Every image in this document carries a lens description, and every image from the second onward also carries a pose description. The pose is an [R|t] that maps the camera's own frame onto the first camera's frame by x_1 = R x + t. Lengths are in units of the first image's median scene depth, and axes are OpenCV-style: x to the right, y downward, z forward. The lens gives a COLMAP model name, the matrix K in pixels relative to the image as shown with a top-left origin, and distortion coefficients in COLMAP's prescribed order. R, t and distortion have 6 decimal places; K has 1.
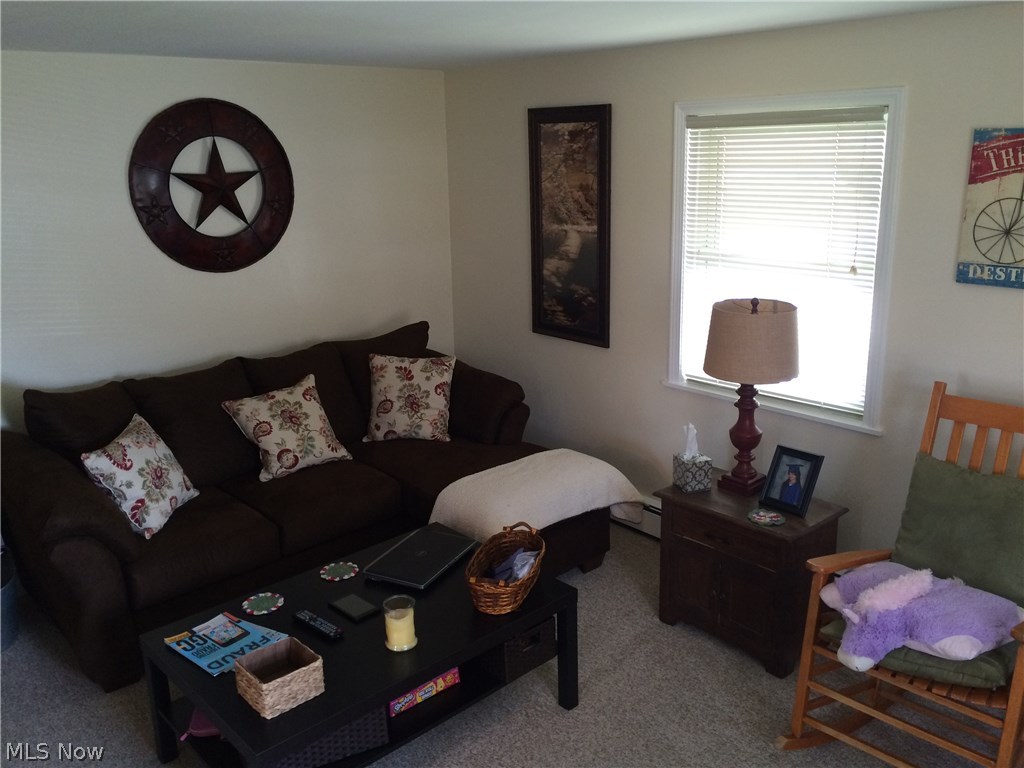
lens RADIAL K [[870.0, 0, 512.0], [0, 870.0, 384.0], [0, 0, 1]] dist [0.009147, -0.008351]
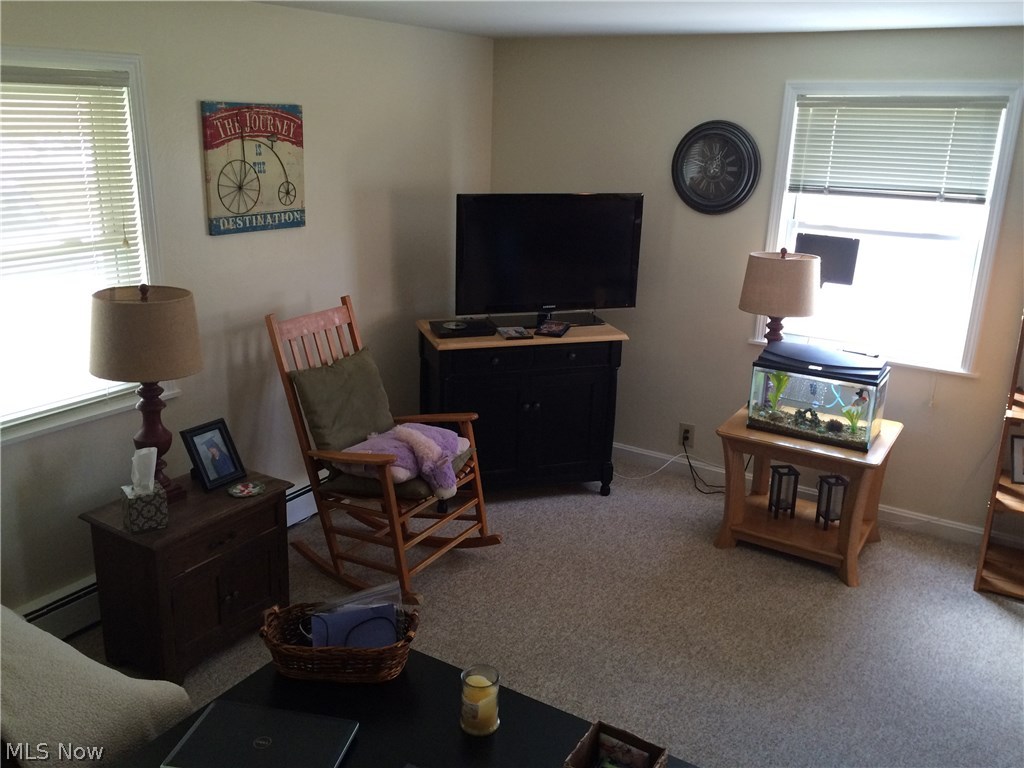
lens RADIAL K [[870.0, 0, 512.0], [0, 870.0, 384.0], [0, 0, 1]] dist [0.009147, -0.008351]
pose [[-0.252617, -0.268713, 0.929504, -0.735271], [0.238243, 0.913810, 0.328925, -0.229990], [-0.937777, 0.304540, -0.166825, 0.912864]]
